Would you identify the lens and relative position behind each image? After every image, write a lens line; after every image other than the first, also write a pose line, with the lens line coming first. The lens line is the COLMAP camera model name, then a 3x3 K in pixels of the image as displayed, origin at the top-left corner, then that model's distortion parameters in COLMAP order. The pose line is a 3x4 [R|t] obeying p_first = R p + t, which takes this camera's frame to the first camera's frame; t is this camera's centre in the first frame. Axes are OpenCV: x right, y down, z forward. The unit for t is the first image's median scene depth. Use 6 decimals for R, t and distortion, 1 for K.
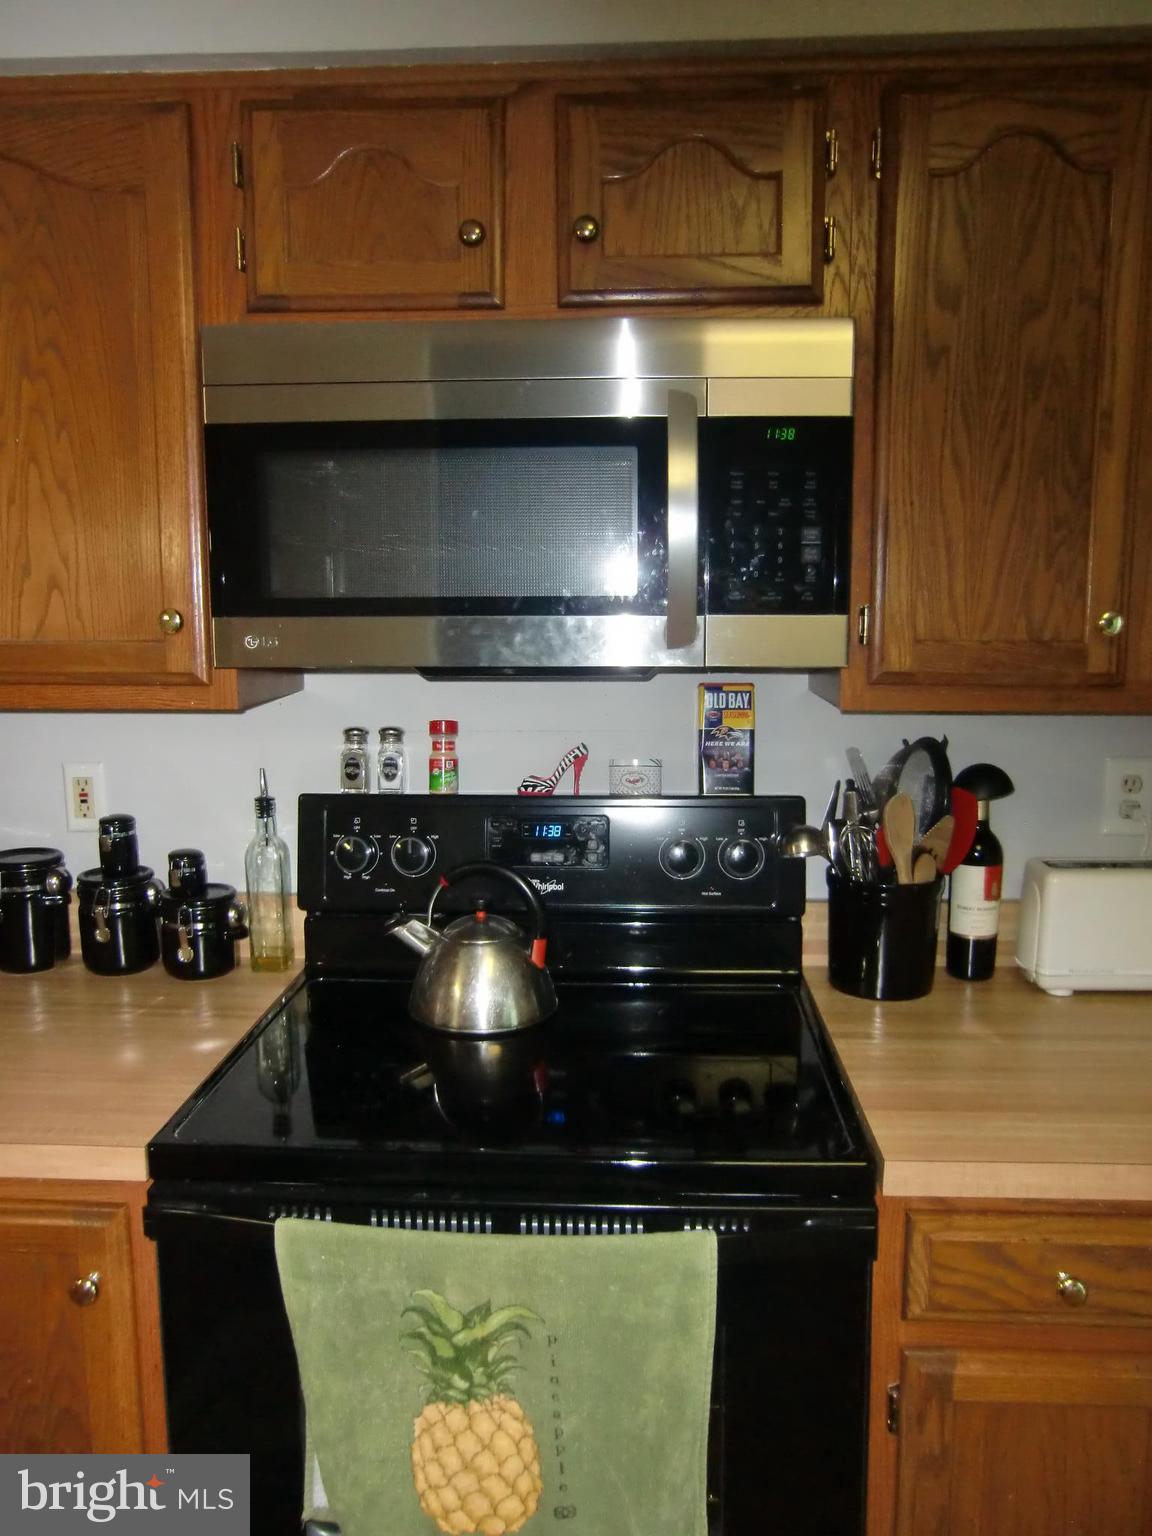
lens RADIAL K [[1098.2, 0, 576.4], [0, 1098.2, 762.2], [0, 0, 1]] dist [-0.042279, 0.021744]
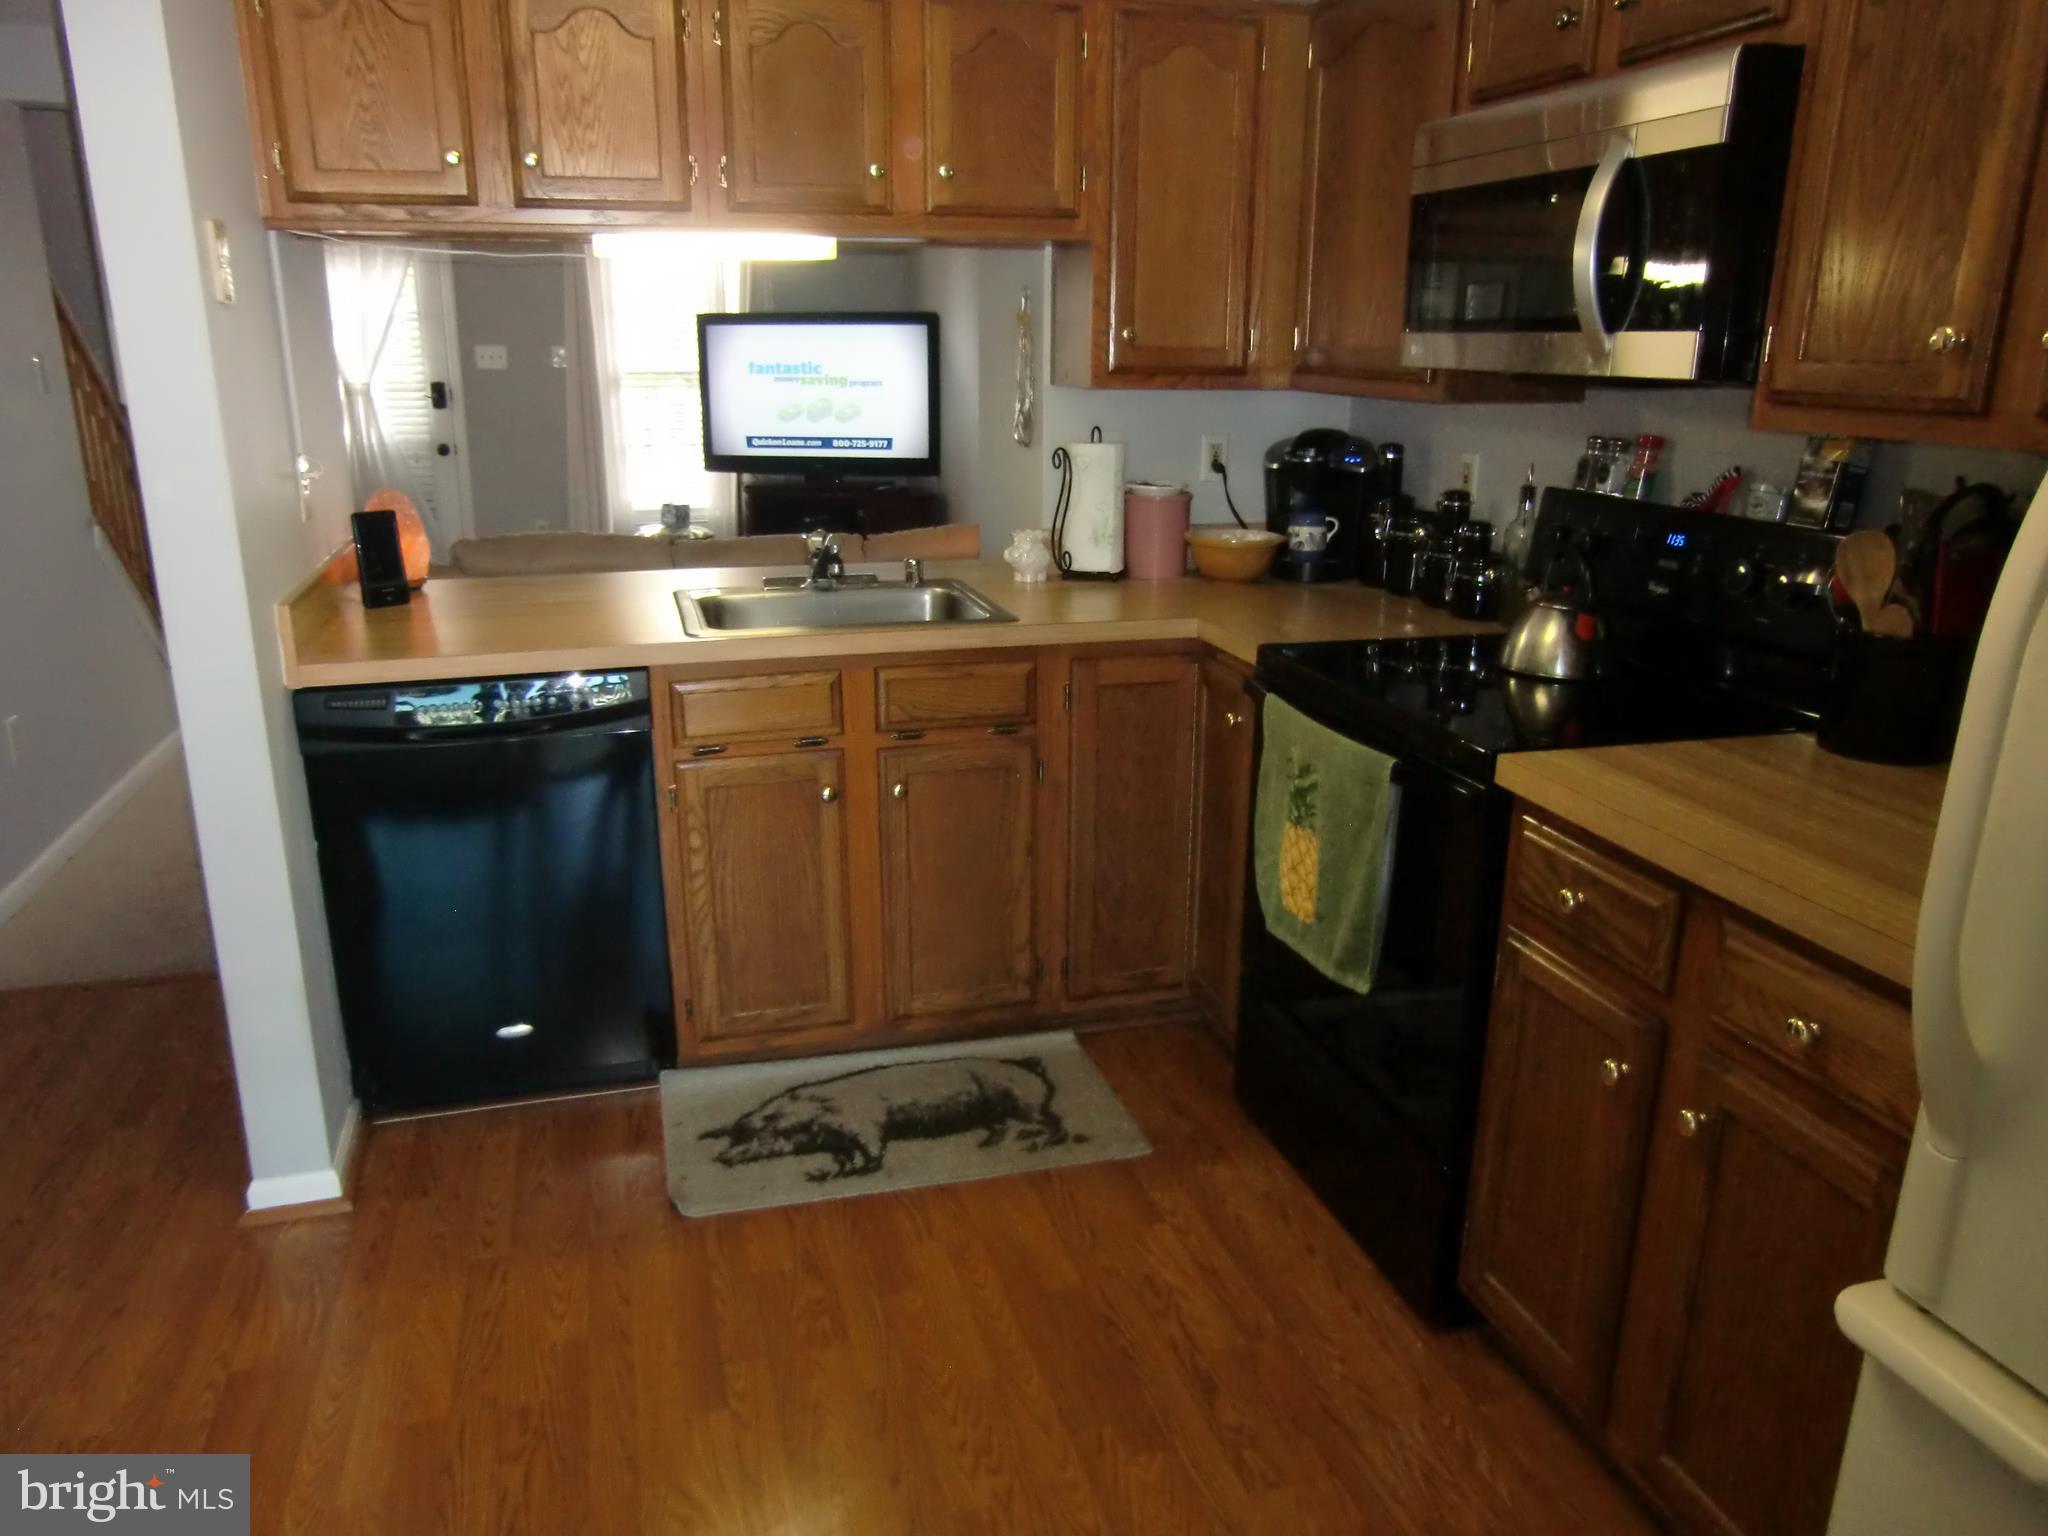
lens RADIAL K [[1464.2, 0, 1024.4], [0, 1464.2, 774.4], [0, 0, 1]] dist [-0.042279, 0.021744]
pose [[0.308729, 0.273799, -0.910890, 1.434027], [-0.144317, 0.960069, 0.239668, 0.041829], [0.940138, 0.057464, 0.335915, -0.103120]]
